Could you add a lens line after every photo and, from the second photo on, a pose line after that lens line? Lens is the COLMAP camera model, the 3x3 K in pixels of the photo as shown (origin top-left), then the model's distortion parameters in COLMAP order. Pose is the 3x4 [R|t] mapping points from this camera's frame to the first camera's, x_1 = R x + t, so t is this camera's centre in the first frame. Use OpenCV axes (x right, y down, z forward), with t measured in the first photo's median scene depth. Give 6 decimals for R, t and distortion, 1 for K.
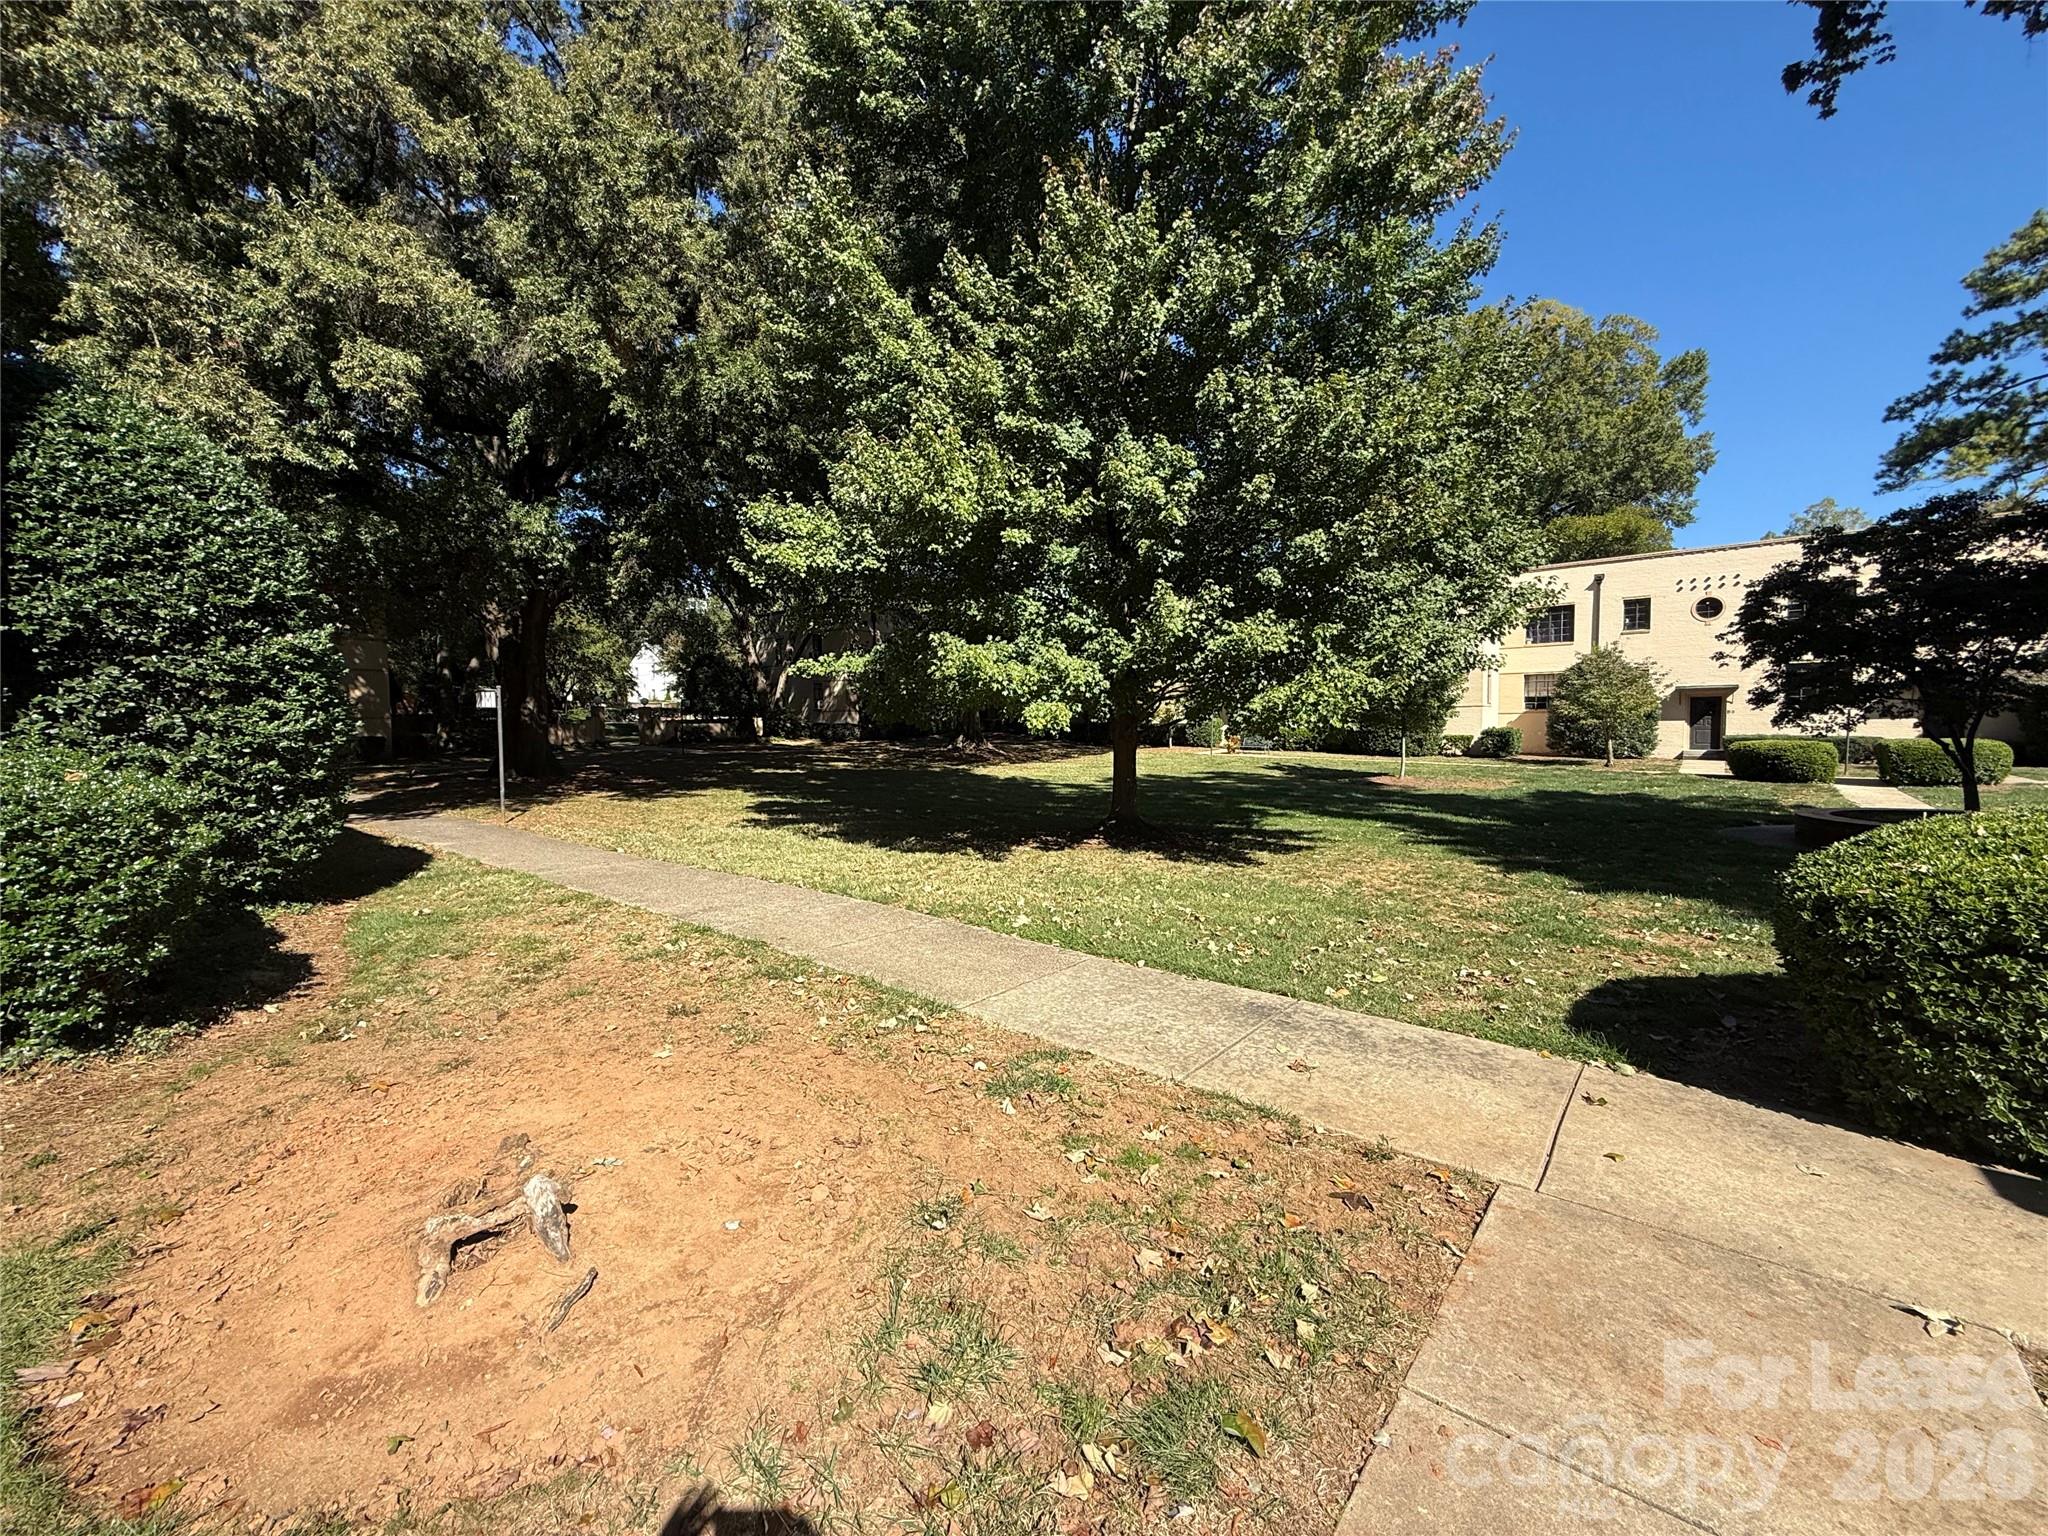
lens RADIAL K [[819.1, 0, 1015.5], [0, 819.1, 764.8], [0, 0, 1]] dist [-0.000366, -0.000062]
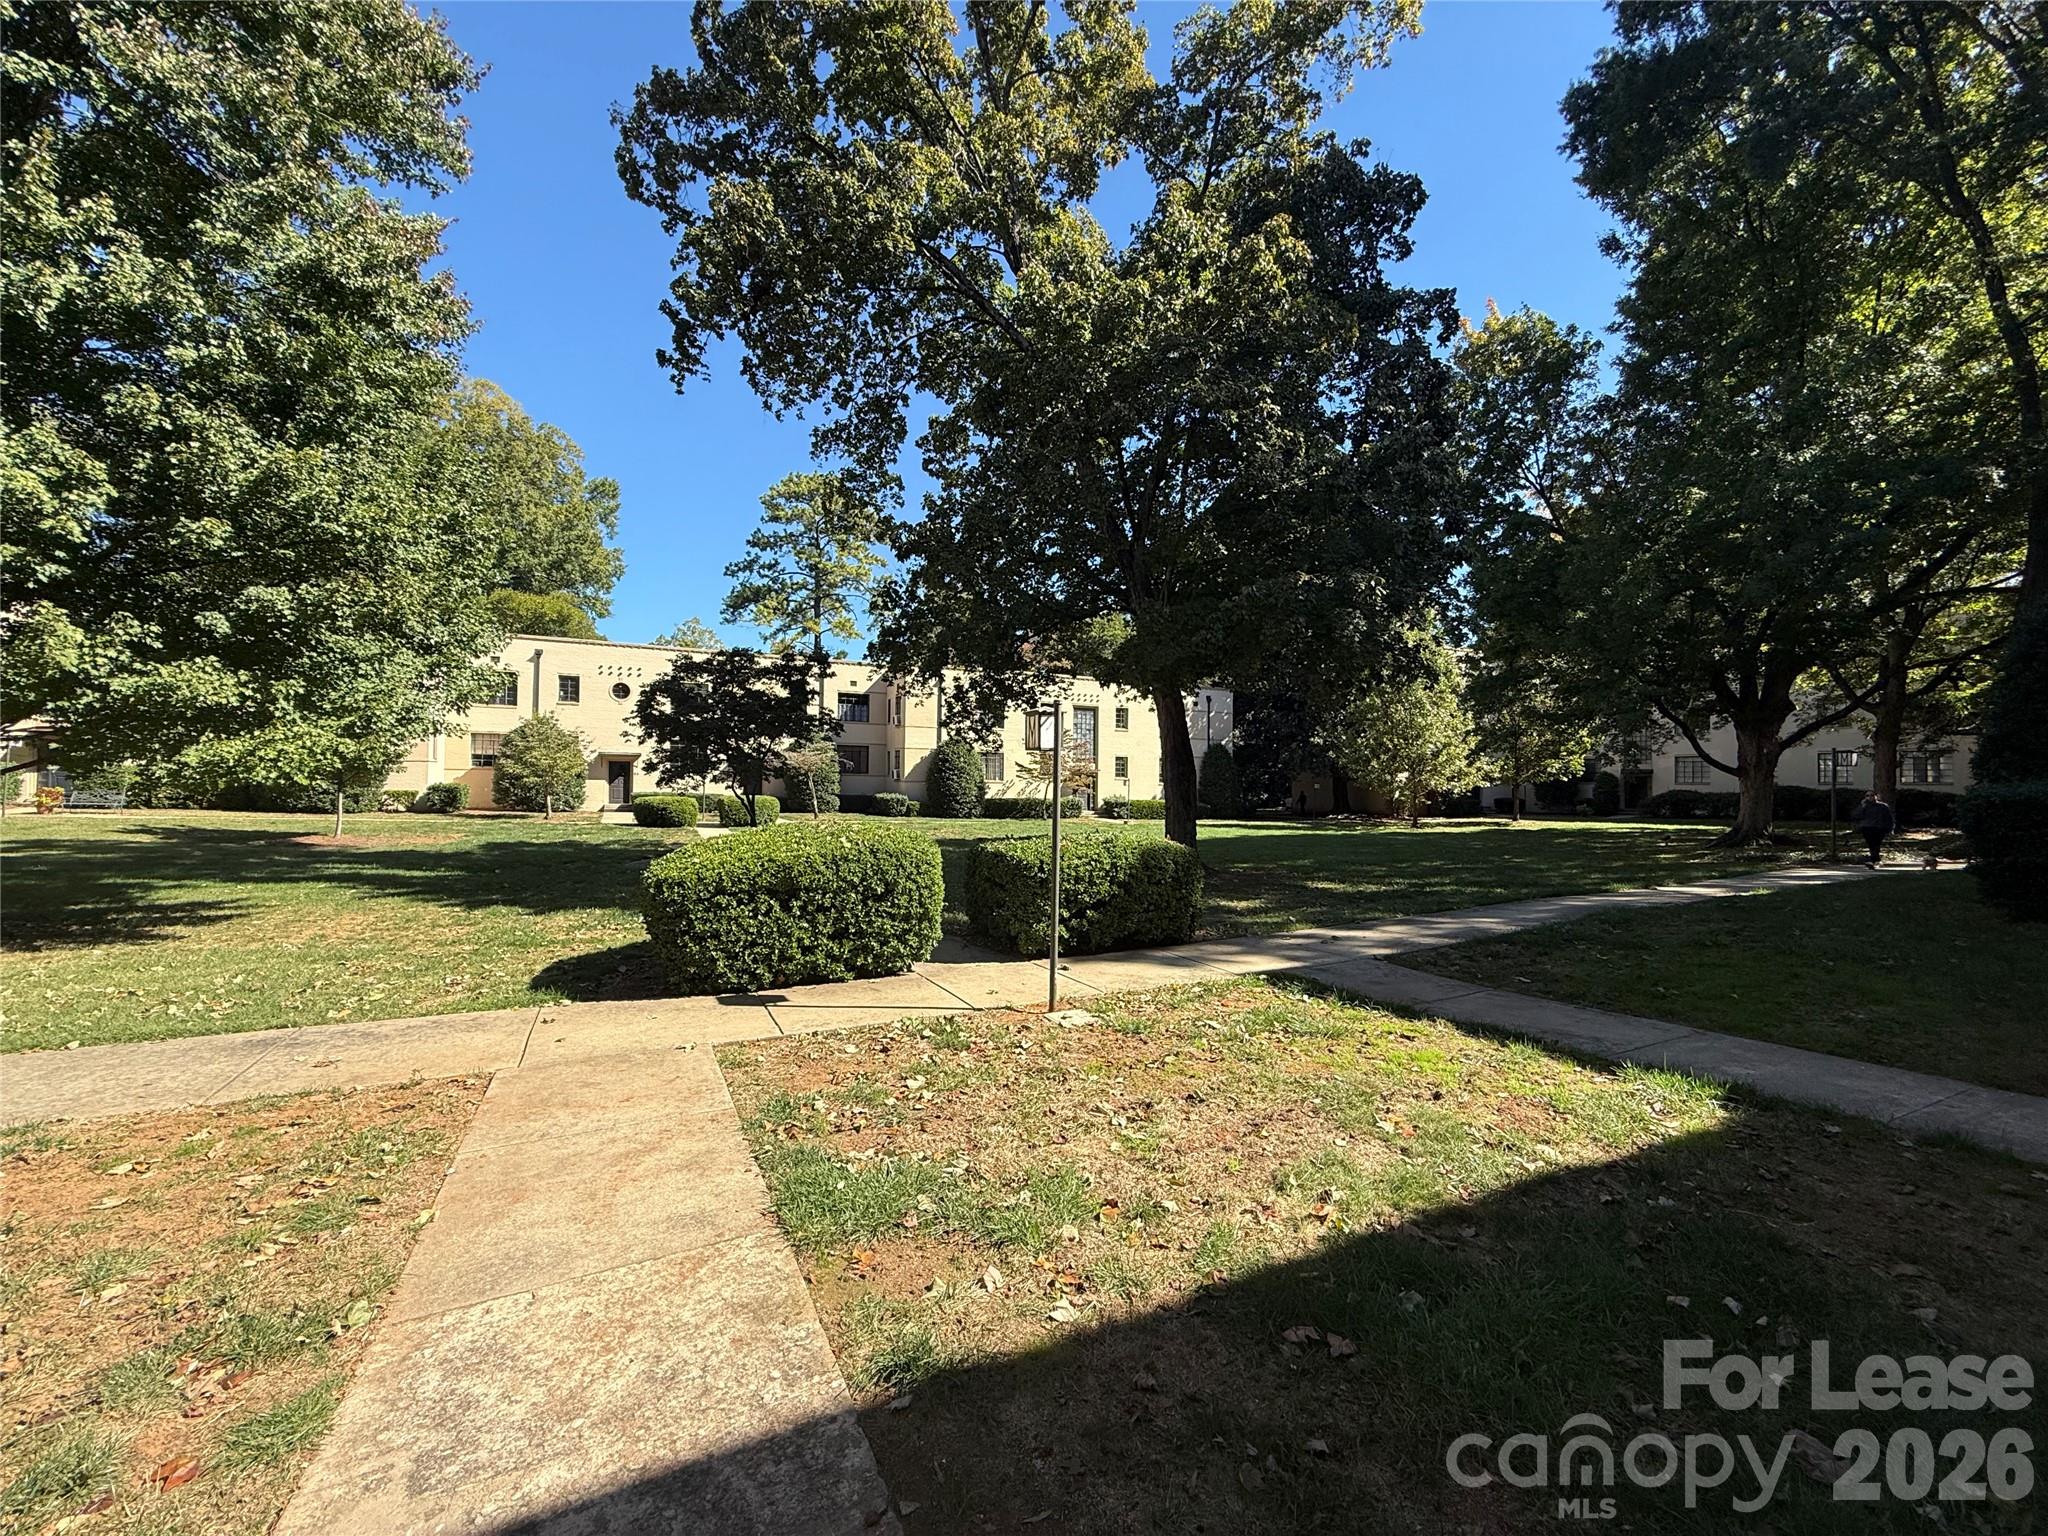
lens RADIAL K [[819.1, 0, 1016.3], [0, 819.1, 778.2], [0, 0, 1]] dist [-0.000366, -0.000062]
pose [[0.410133, 0.021879, 0.911763, -0.122335], [0.024571, 0.999084, -0.035027, 0.002972], [-0.911695, 0.036768, 0.409220, -0.160184]]
